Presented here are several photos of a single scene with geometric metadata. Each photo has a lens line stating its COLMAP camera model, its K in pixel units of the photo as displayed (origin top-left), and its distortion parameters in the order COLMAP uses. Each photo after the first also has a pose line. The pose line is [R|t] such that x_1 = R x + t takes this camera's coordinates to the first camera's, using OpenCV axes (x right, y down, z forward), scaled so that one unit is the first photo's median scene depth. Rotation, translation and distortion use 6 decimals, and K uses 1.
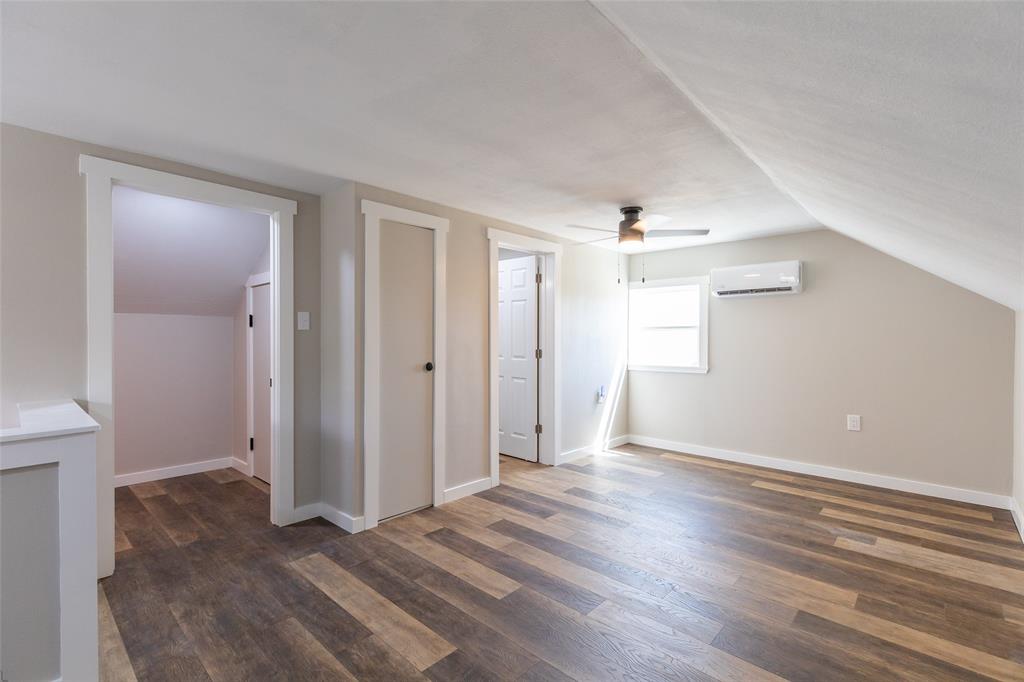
lens RADIAL K [[469.7, 0, 508.3], [0, 469.7, 339.7], [0, 0, 1]] dist [0.012278, -0.001603]
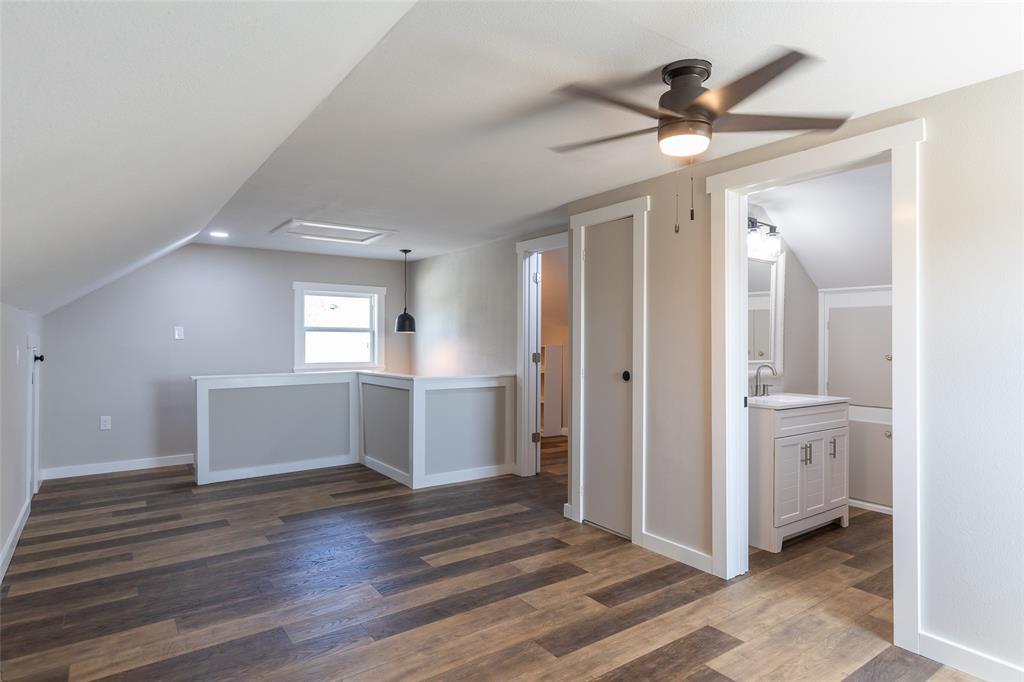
lens RADIAL K [[582.2, 0, 511.0], [0, 582.2, 340.7], [0, 0, 1]] dist [0.029250, 0.001858]
pose [[-0.215036, 0.000721, -0.976606, 1.042698], [-0.007061, 0.999972, 0.002293, -0.009867], [0.976581, 0.007389, -0.215025, 1.151014]]
